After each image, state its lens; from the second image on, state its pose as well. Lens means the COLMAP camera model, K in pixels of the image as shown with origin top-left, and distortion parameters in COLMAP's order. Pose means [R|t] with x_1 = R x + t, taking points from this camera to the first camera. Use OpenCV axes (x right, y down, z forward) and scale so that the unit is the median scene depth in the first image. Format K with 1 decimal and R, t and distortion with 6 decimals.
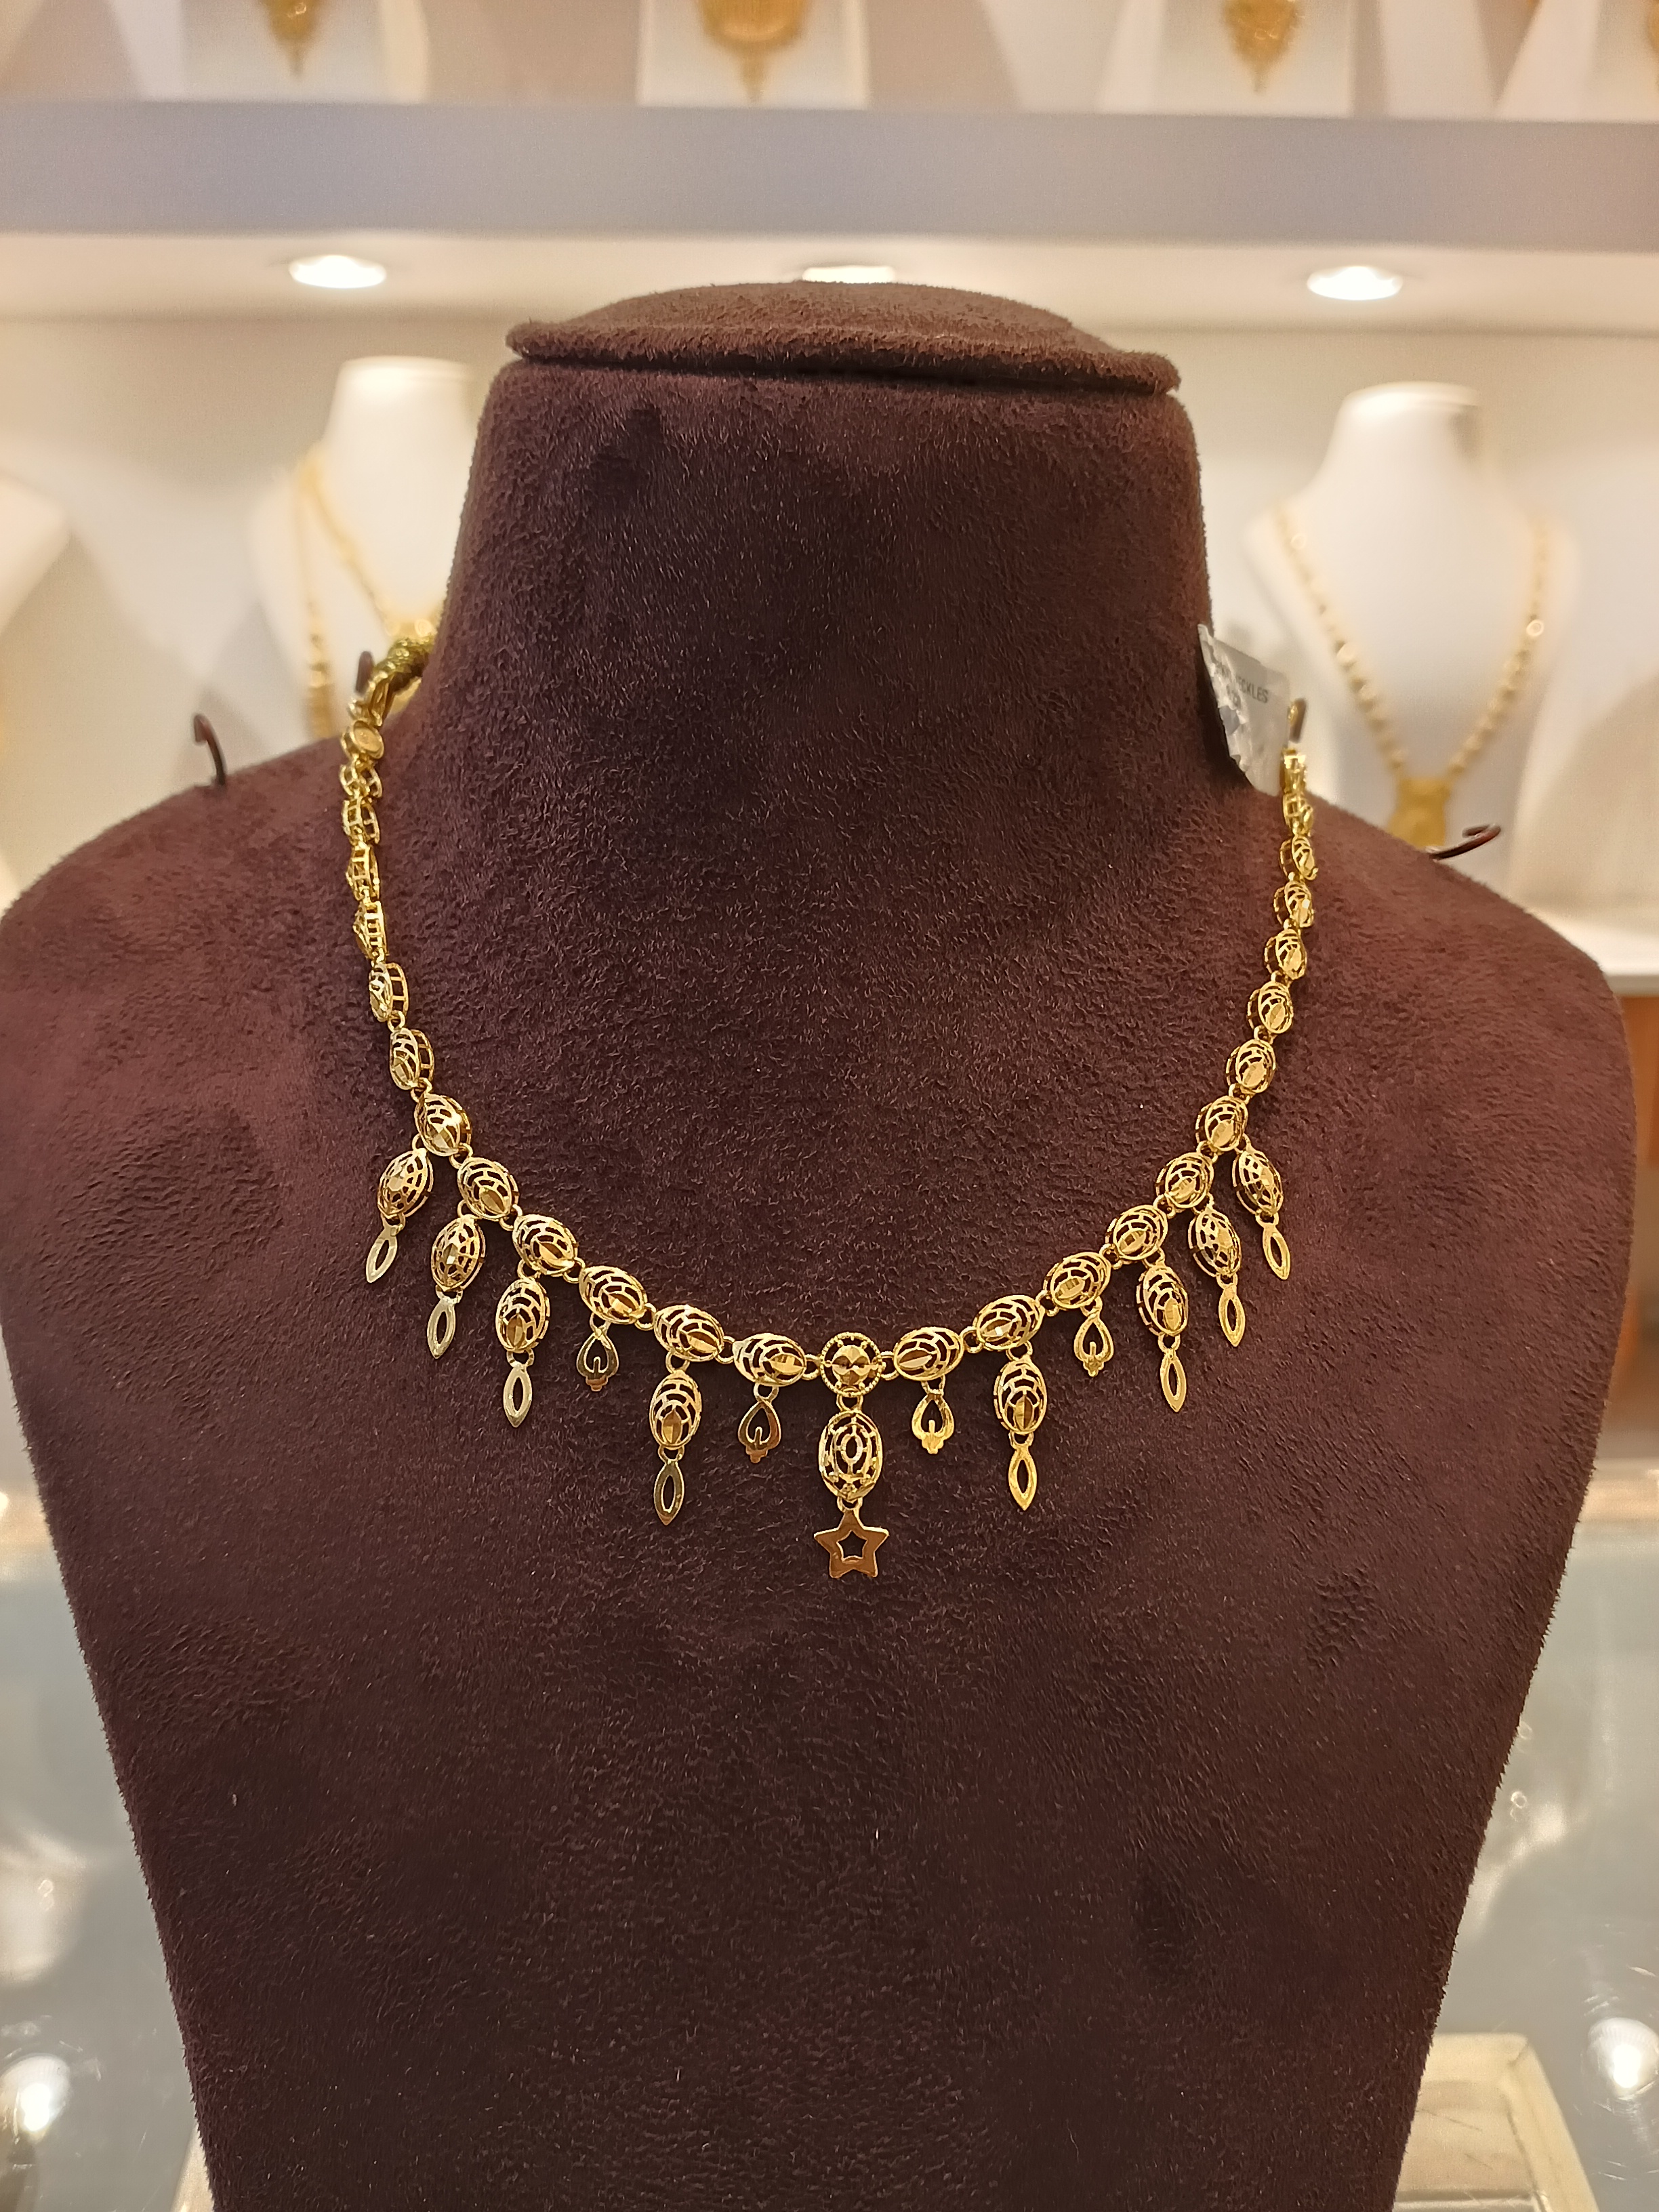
lens RADIAL K [[1798.4, 0, 855.2], [0, 1798.4, 1083.1], [0, 0, 1]] dist [-0.023614, -0.054691]
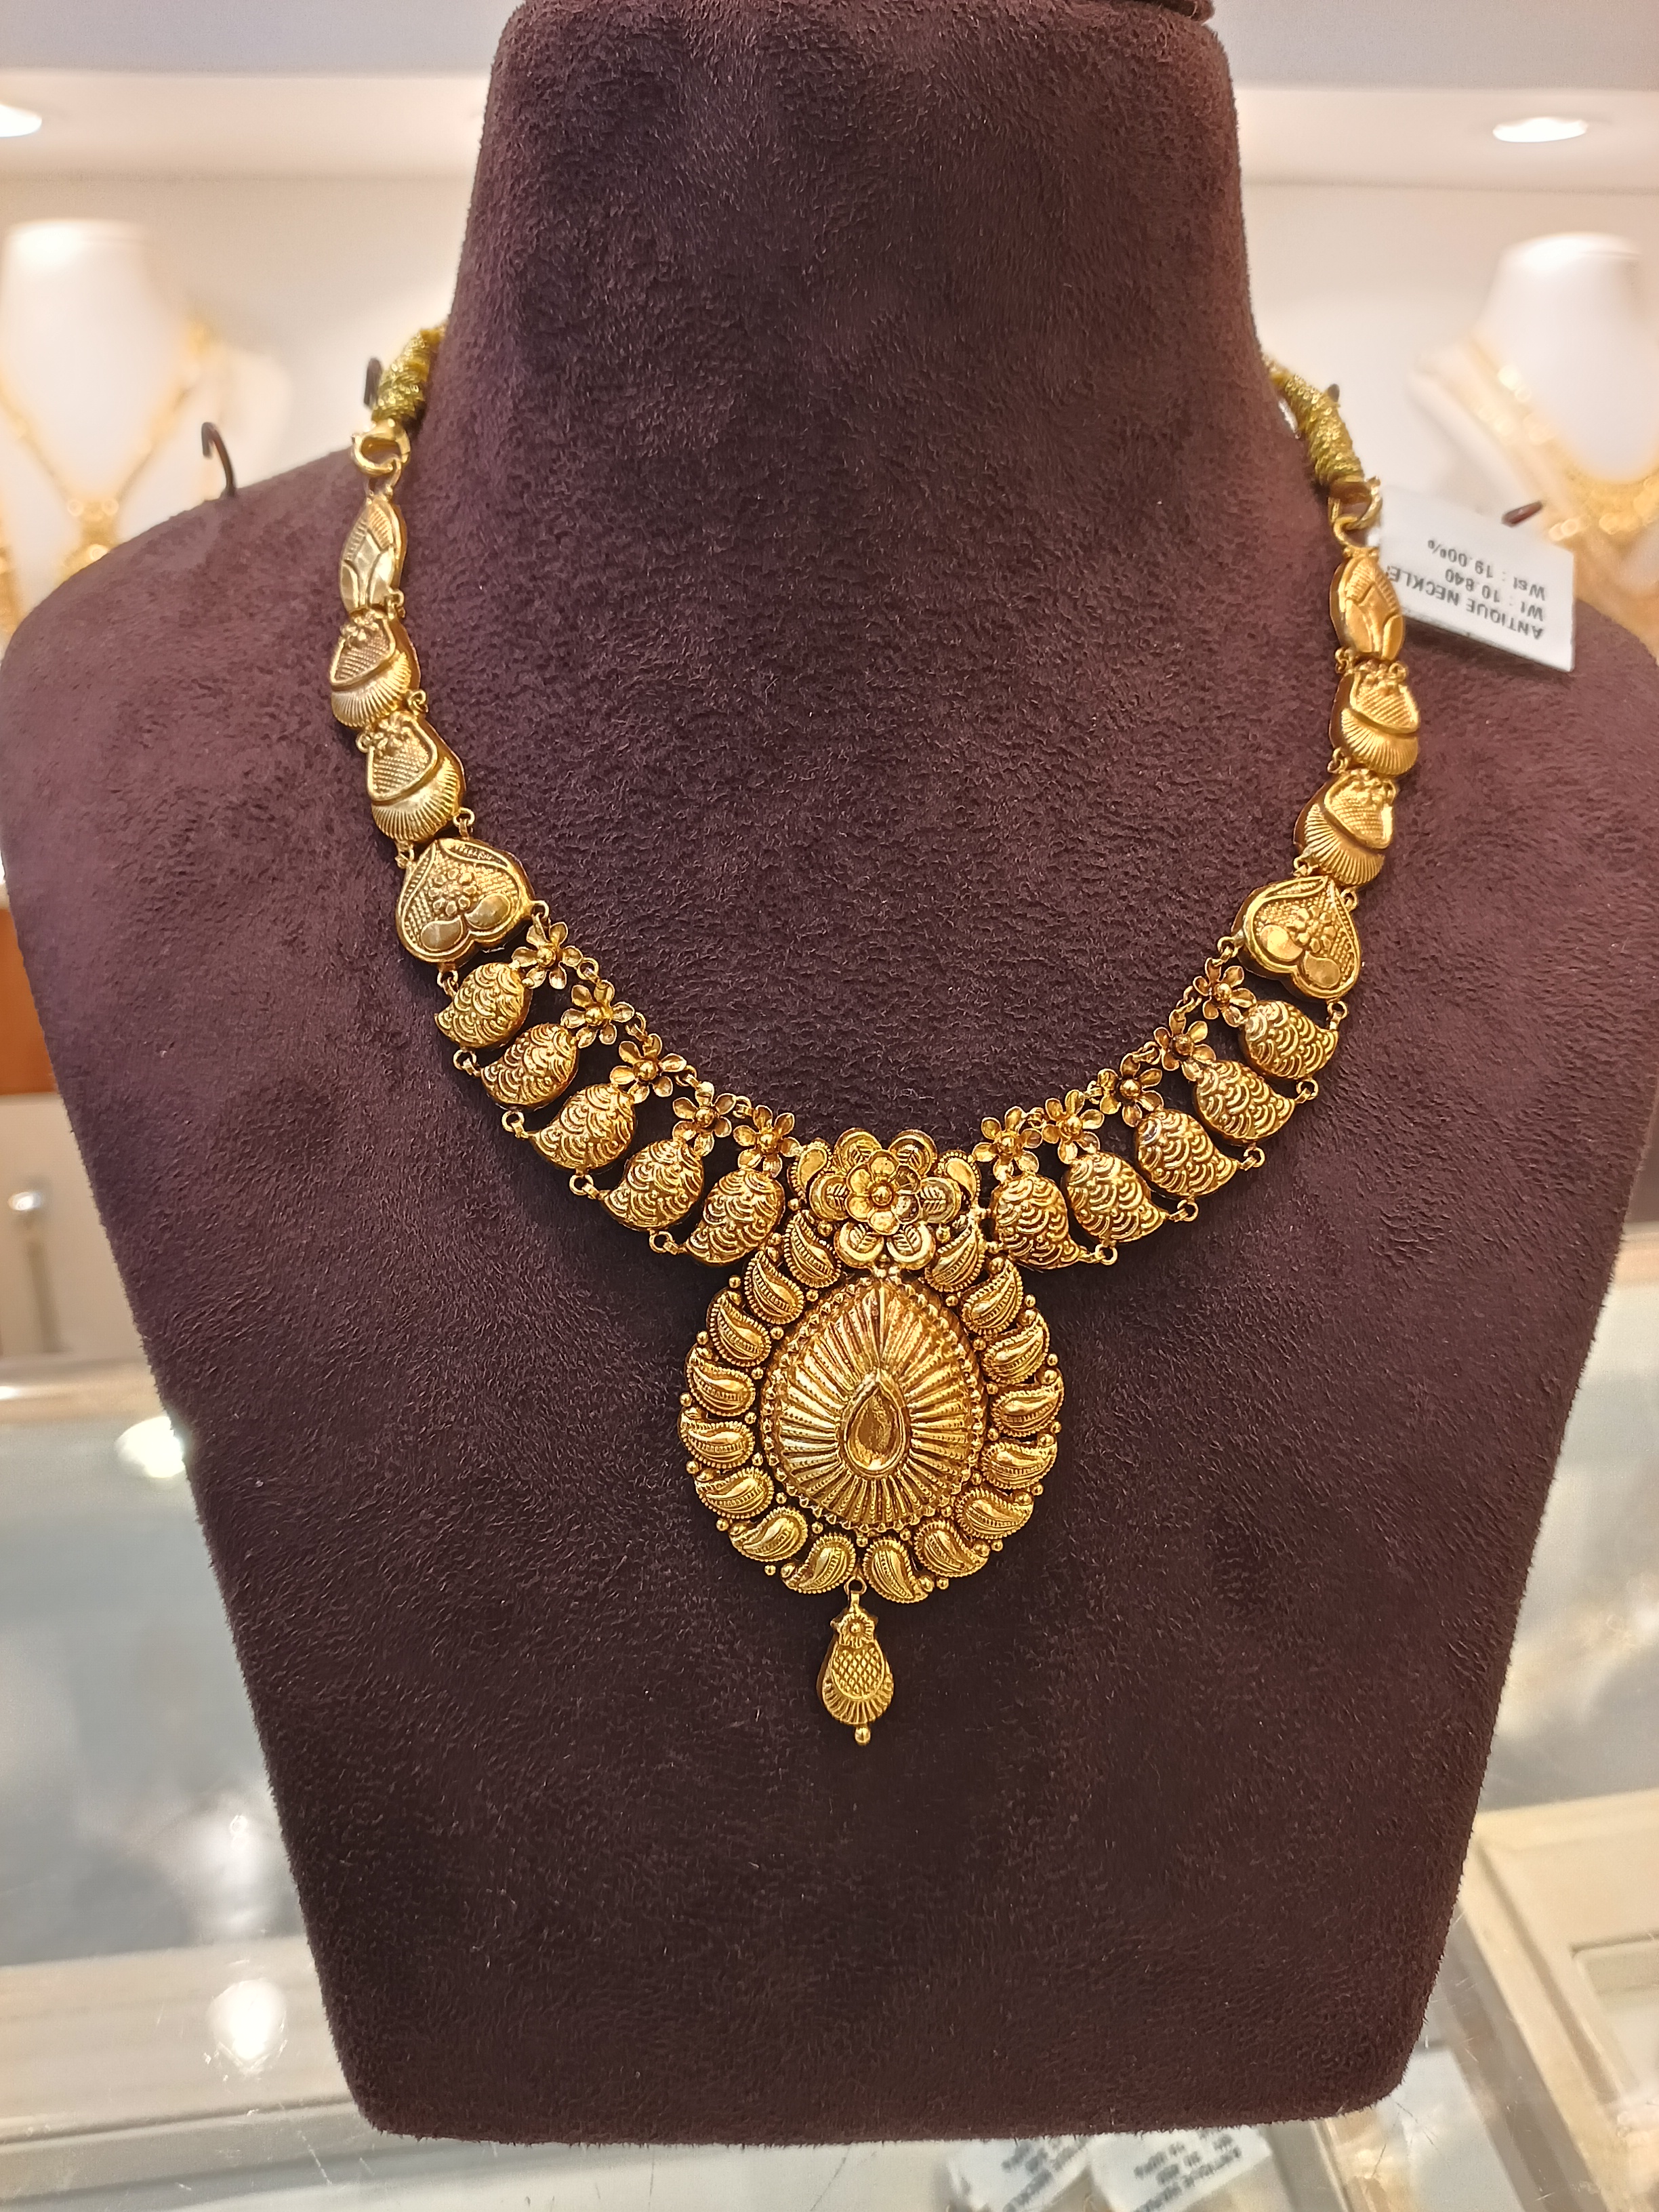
lens RADIAL K [[1798.4, 0, 849.2], [0, 1798.4, 1116.5], [0, 0, 1]] dist [-0.023614, -0.054691]
pose [[0.999598, -0.028159, 0.003381, -0.040545], [0.027907, 0.997825, 0.059719, 0.161748], [-0.005055, -0.059600, 0.998210, 0.015082]]
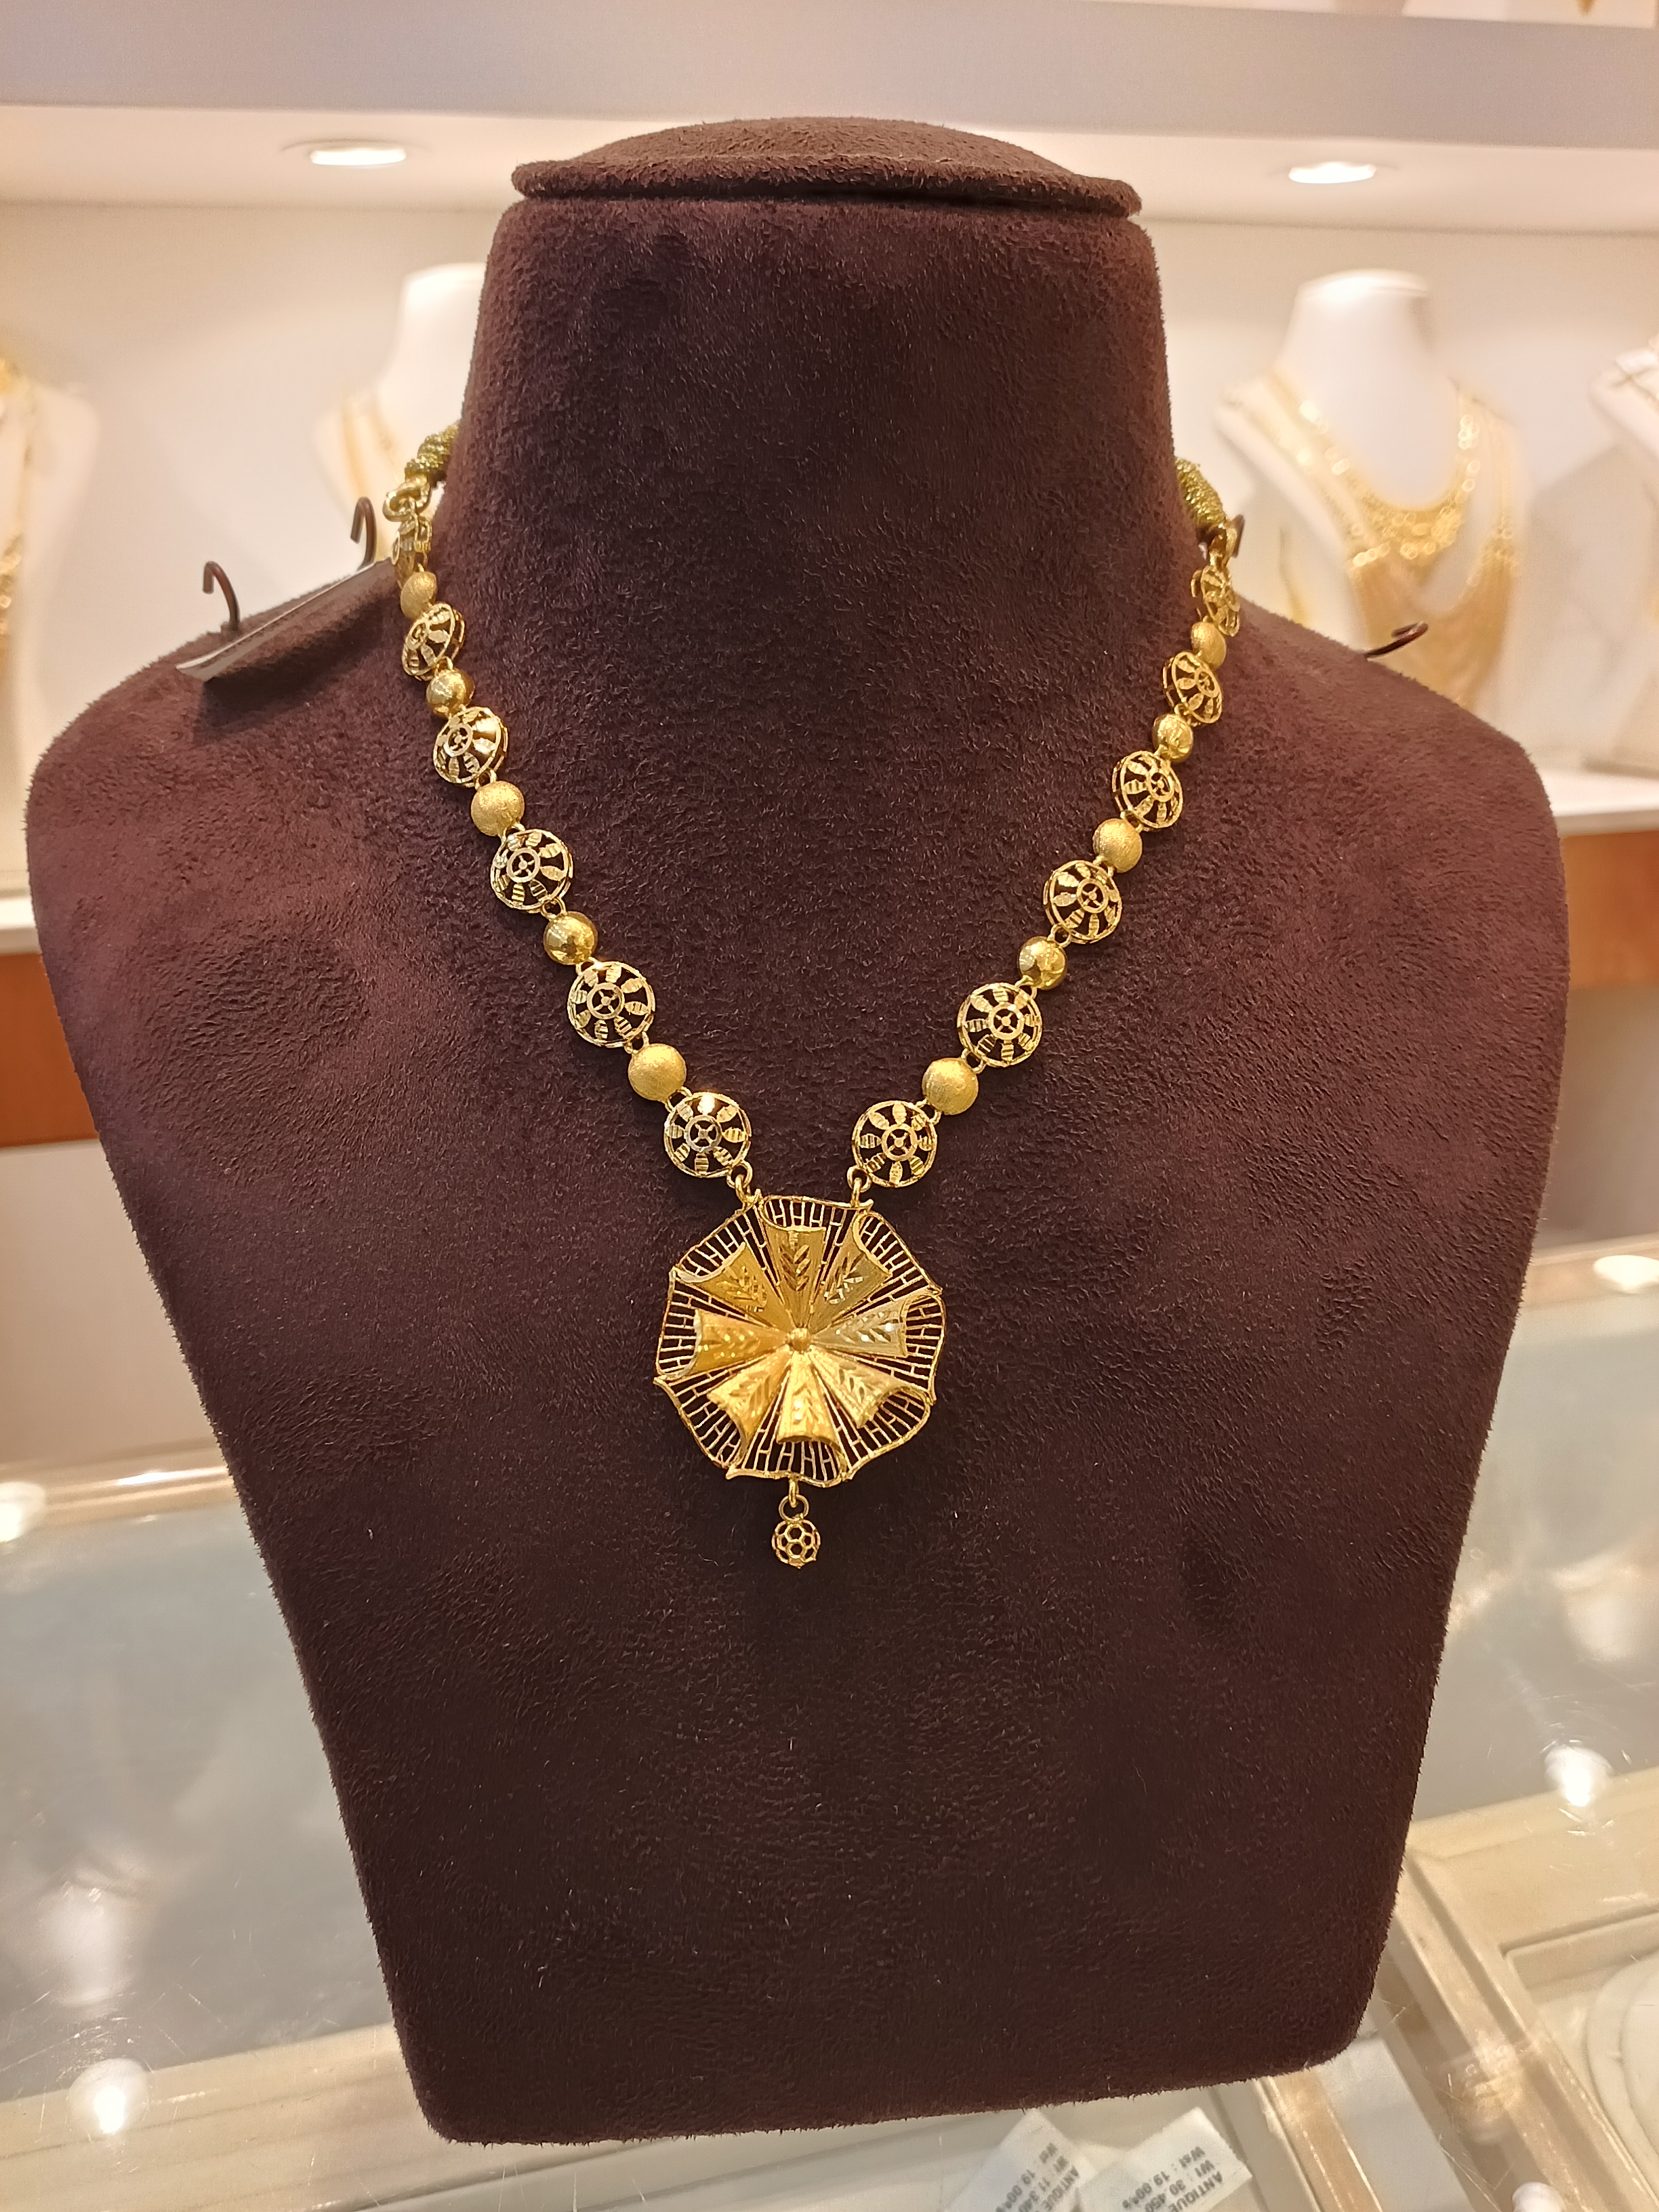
lens RADIAL K [[1798.4, 0, 836.7], [0, 1798.4, 1108.4], [0, 0, 1]] dist [-0.023614, -0.054691]
pose [[0.995910, -0.057051, 0.070058, -0.124456], [0.053019, 0.996901, 0.058122, 0.092087], [-0.073157, -0.054170, 0.995848, -0.105092]]
